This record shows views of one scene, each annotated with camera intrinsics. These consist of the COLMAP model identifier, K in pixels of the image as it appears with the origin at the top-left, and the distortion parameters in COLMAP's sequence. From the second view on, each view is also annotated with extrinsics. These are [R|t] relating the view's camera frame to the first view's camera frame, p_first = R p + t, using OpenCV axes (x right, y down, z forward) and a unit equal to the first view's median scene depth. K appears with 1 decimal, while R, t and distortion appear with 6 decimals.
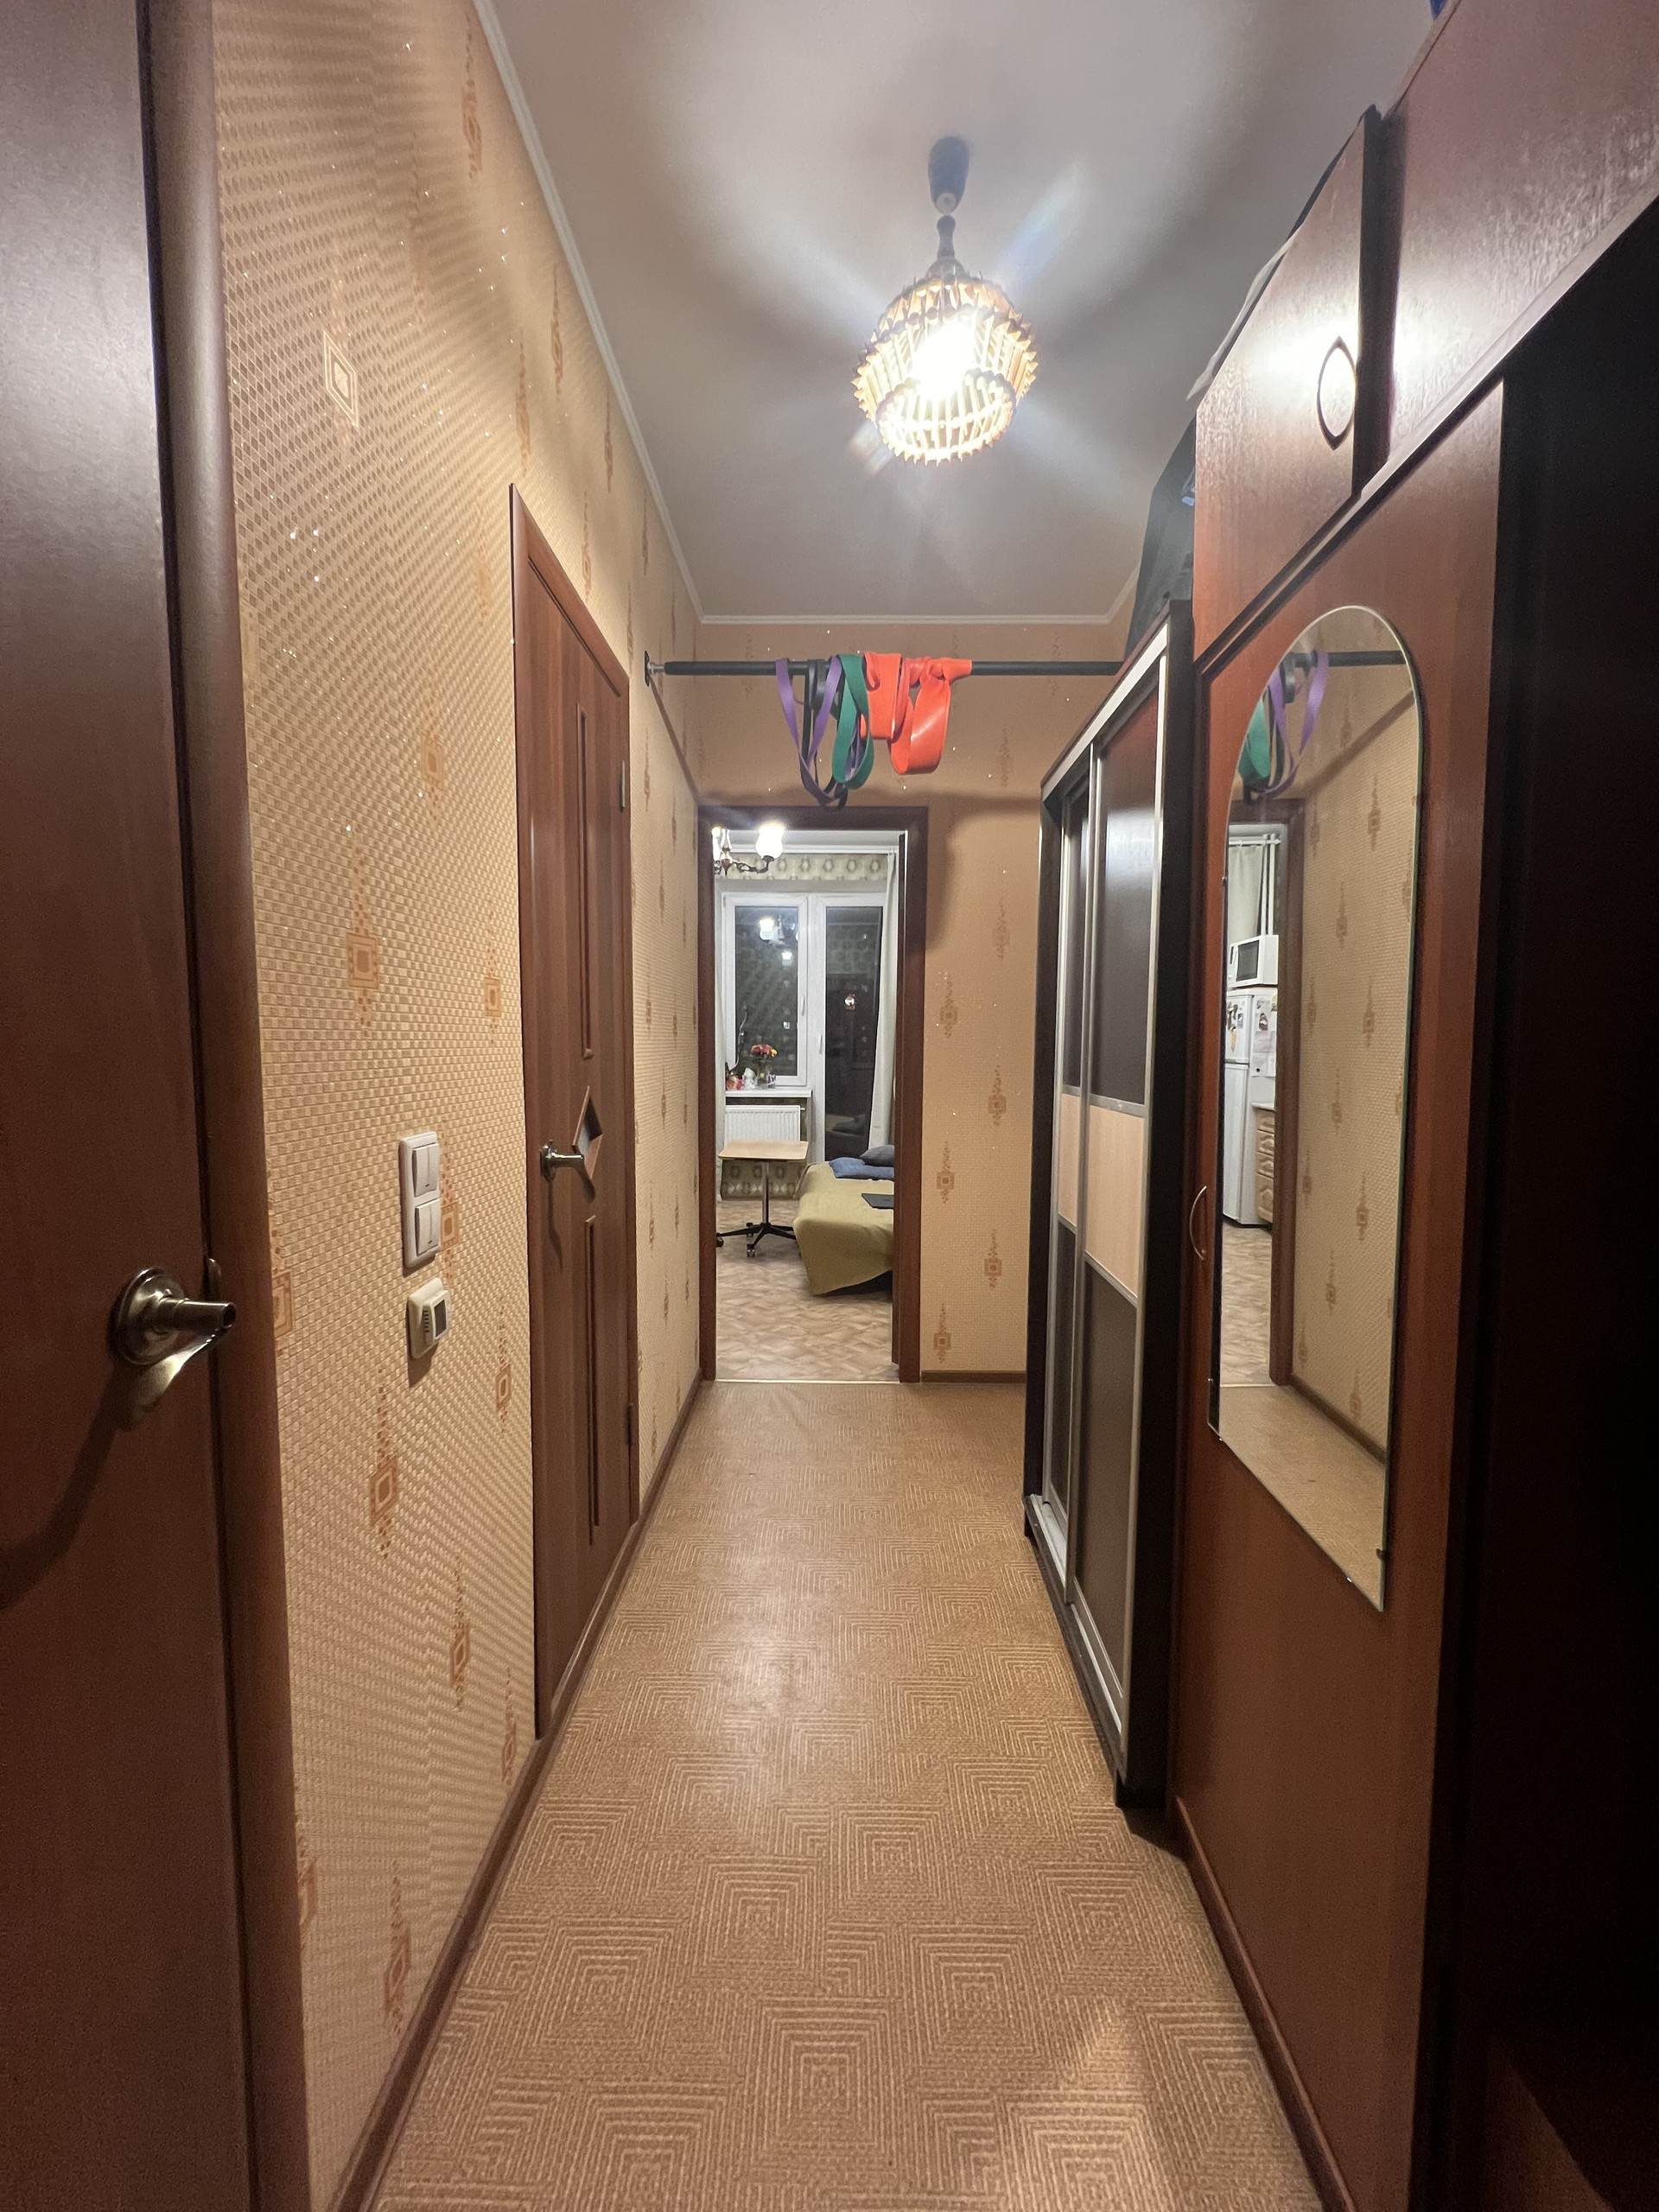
lens RADIAL K [[871.6, 0, 828.5], [0, 871.6, 1102.2], [0, 0, 1]] dist [0.000883, 0.000047]
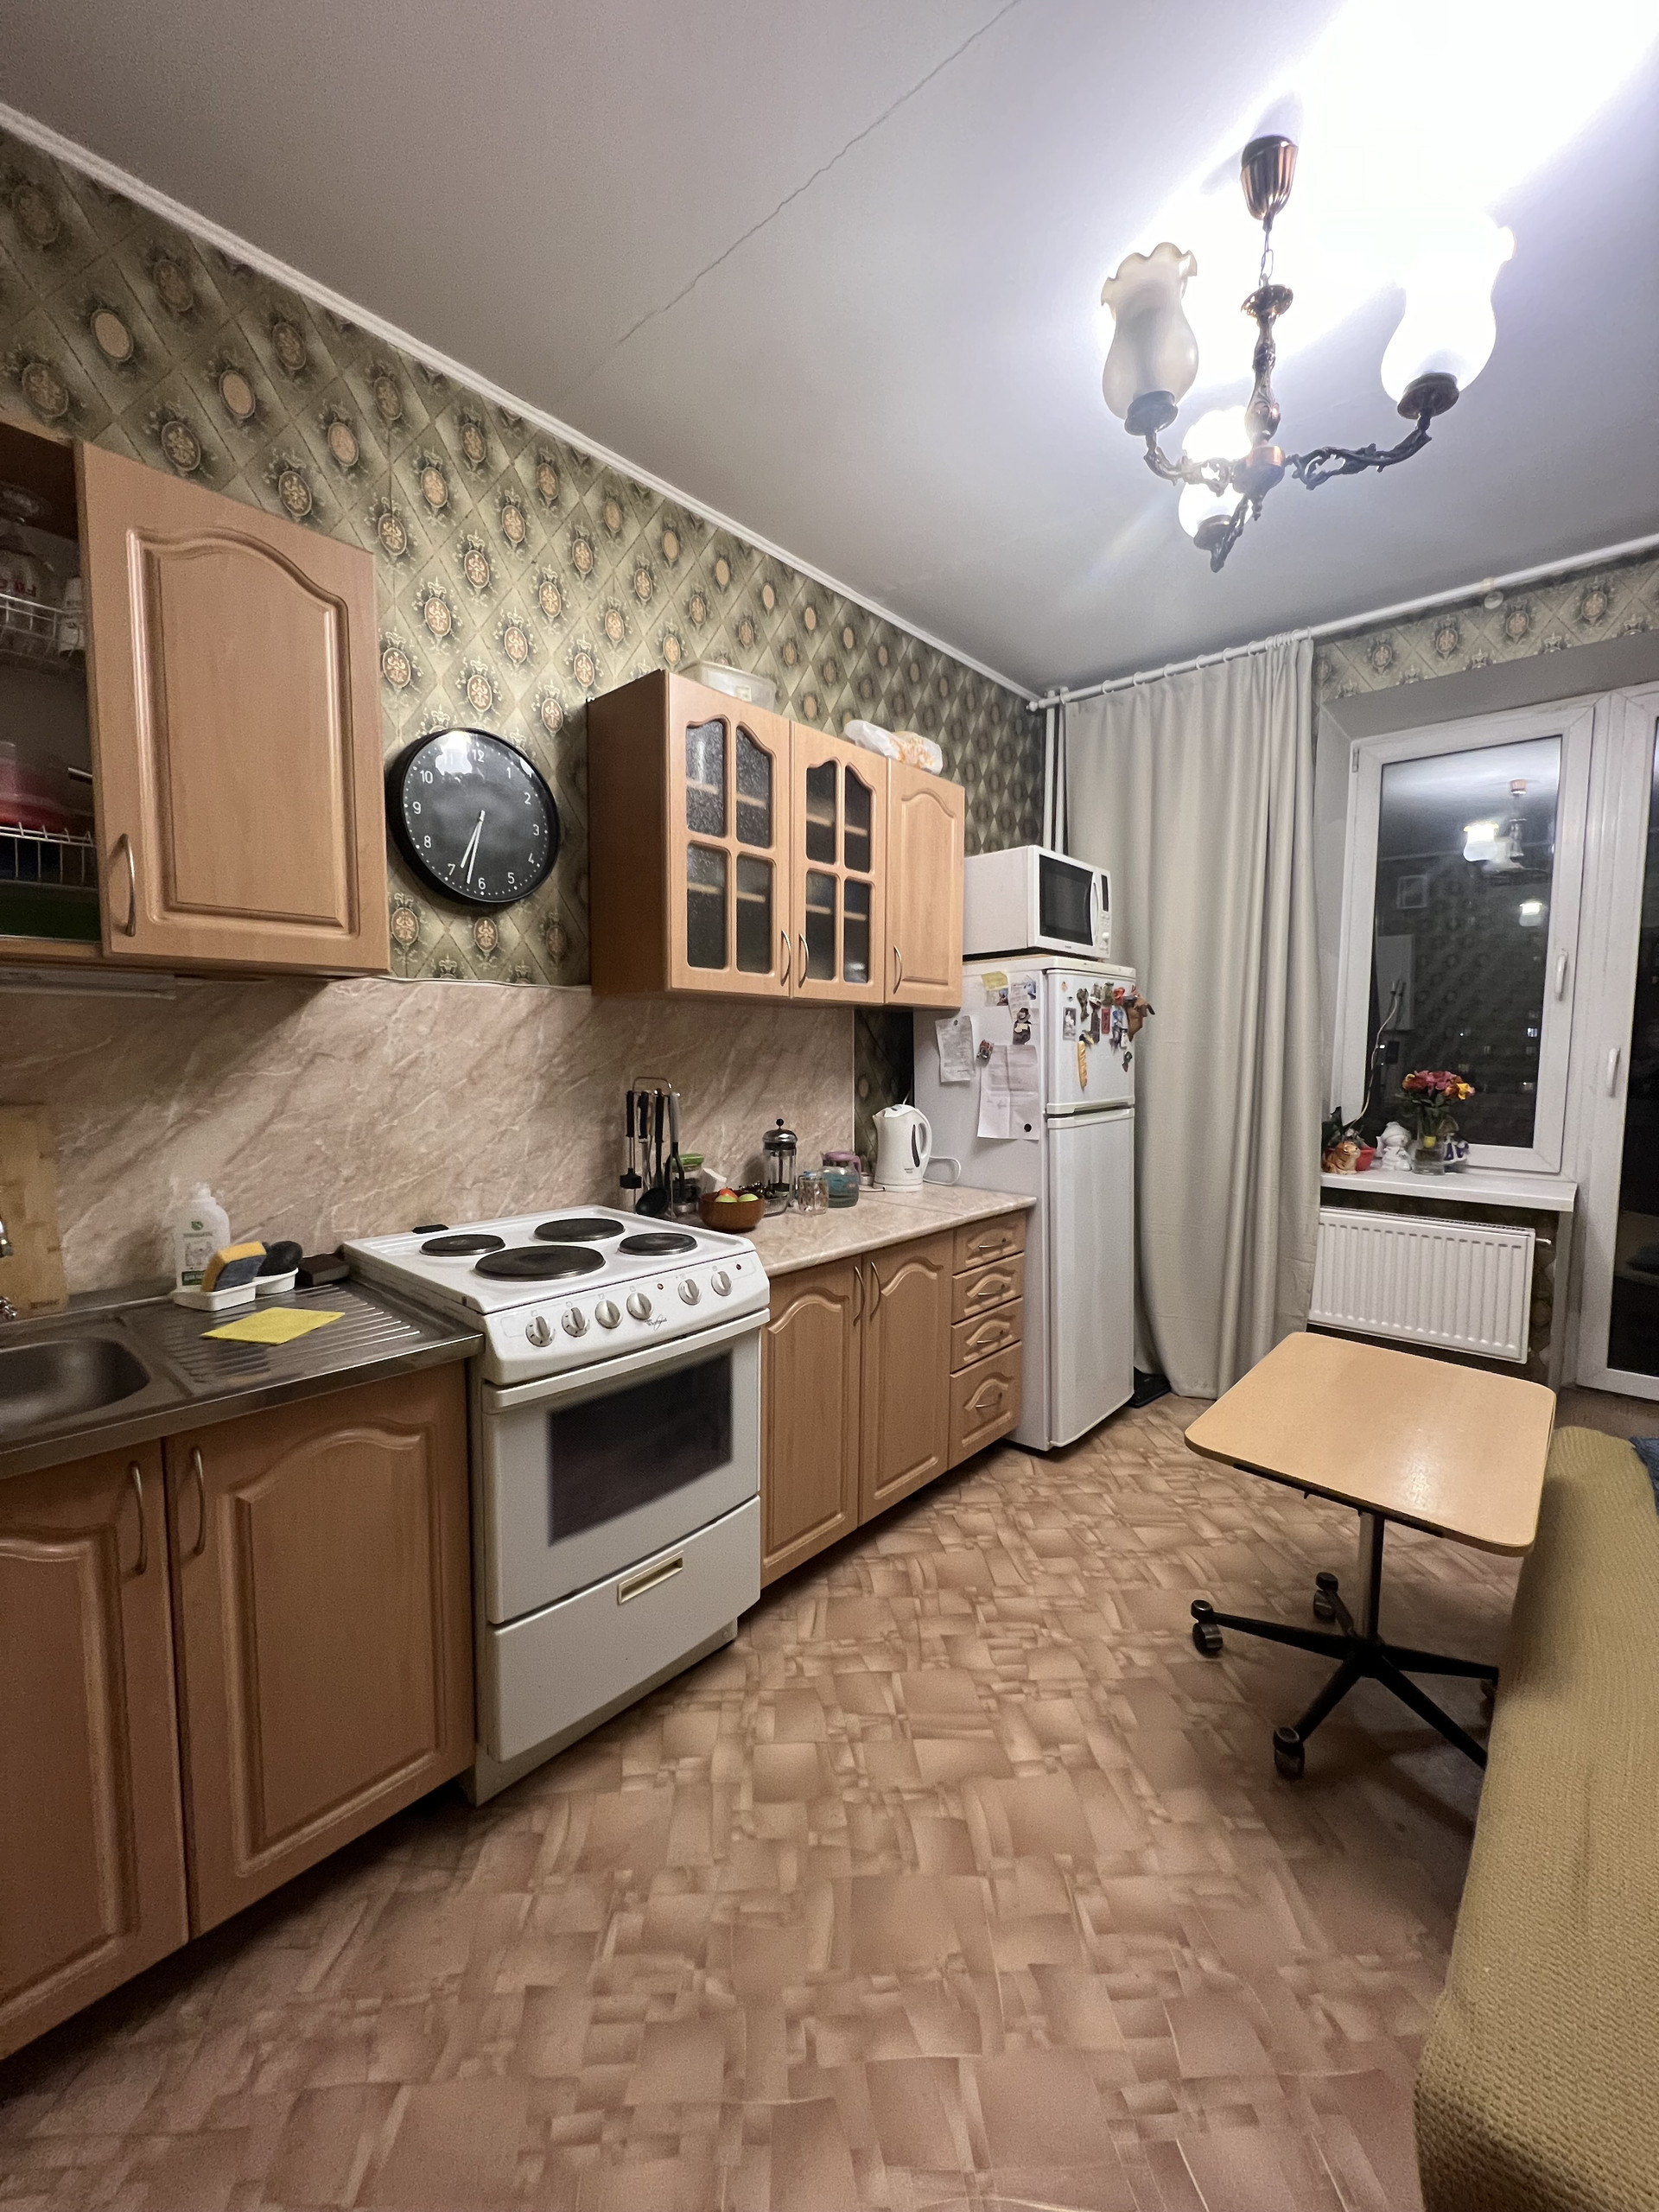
lens RADIAL K [[888.8, 0, 820.6], [0, 888.8, 1113.4], [0, 0, 1]] dist [-0.002570, 0.000137]
pose [[0.750966, 0.051184, -0.658354, -0.013229], [-0.050841, 0.998514, 0.019637, -0.038041], [0.658381, 0.018725, 0.752452, 0.465067]]
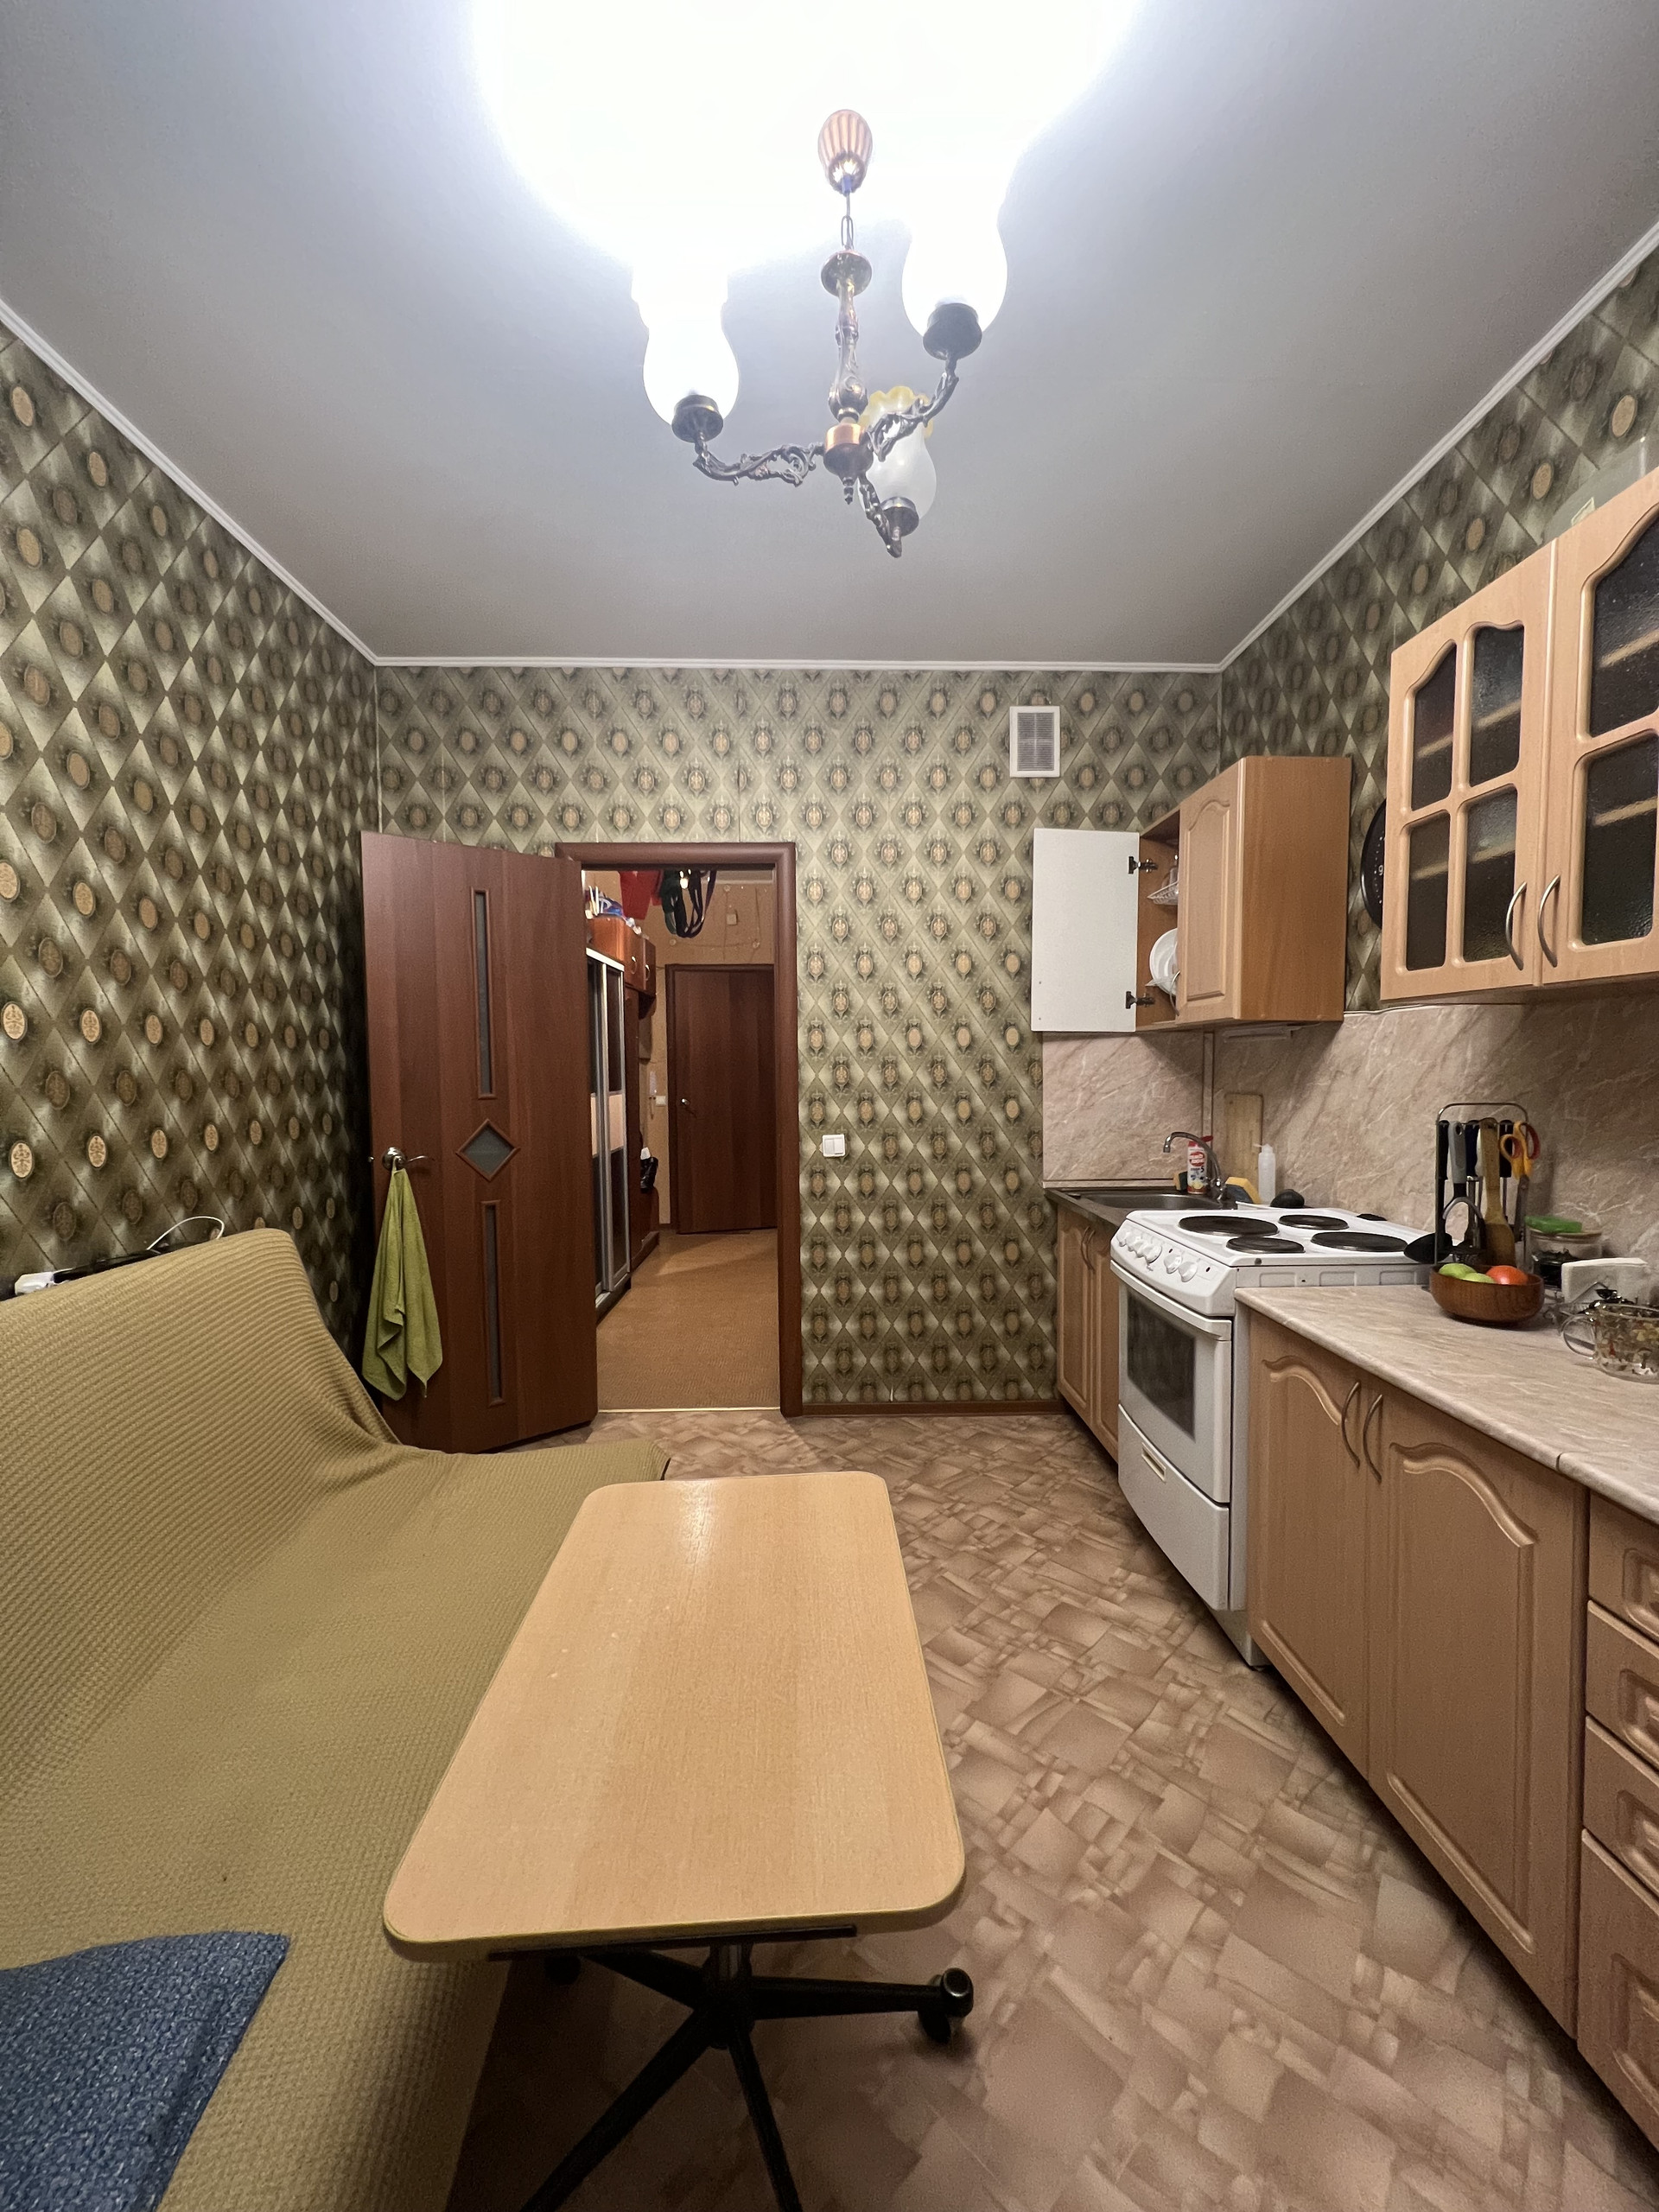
lens RADIAL K [[888.8, 0, 830.1], [0, 888.8, 1107.6], [0, 0, 1]] dist [-0.002570, 0.000137]
pose [[-0.999187, 0.010028, -0.039038, -0.127888], [0.005298, 0.992830, 0.119415, -0.106487], [0.039955, 0.119112, -0.992077, 1.362298]]
